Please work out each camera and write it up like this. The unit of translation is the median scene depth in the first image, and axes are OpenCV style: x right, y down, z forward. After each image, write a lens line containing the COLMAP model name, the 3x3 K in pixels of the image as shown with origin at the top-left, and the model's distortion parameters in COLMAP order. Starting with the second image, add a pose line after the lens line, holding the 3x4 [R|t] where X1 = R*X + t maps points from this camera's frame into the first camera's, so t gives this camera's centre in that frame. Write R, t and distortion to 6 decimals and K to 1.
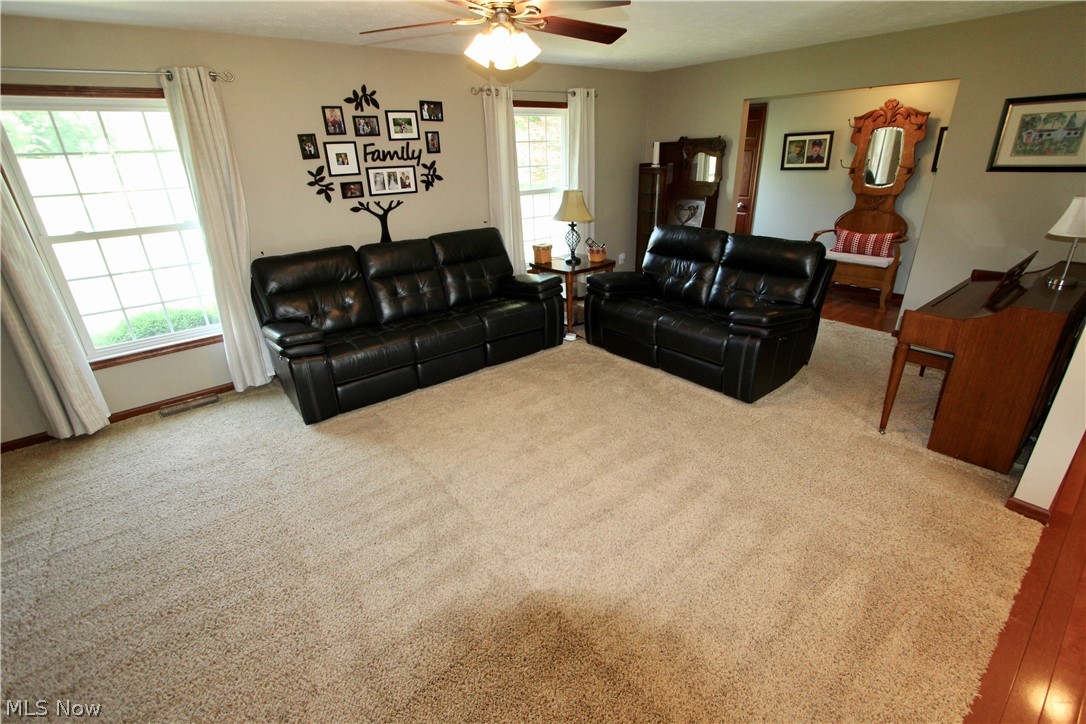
lens RADIAL K [[499.3, 0, 547.5], [0, 499.3, 363.1], [0, 0, 1]] dist [-0.002234, -0.000759]
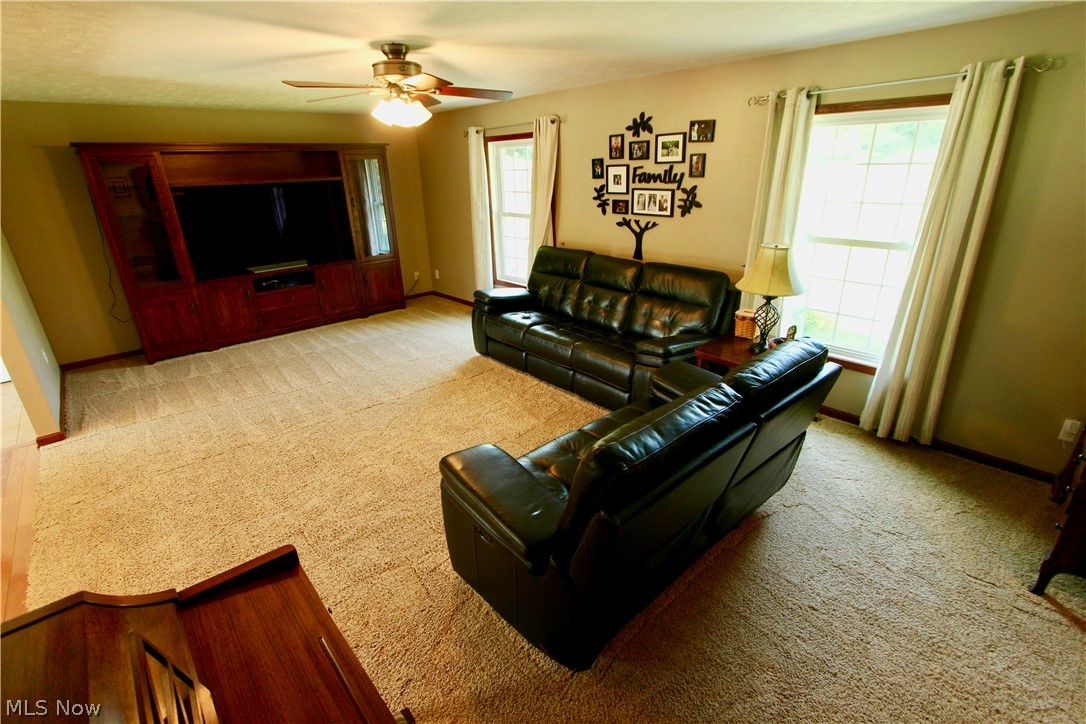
lens RADIAL K [[499.3, 0, 548.7], [0, 499.3, 358.5], [0, 0, 1]] dist [-0.002234, -0.000759]
pose [[0.063591, 0.379424, -0.923035, 0.746532], [-0.384507, 0.862816, 0.328180, -0.350548], [0.920929, 0.334044, 0.200759, 0.722343]]
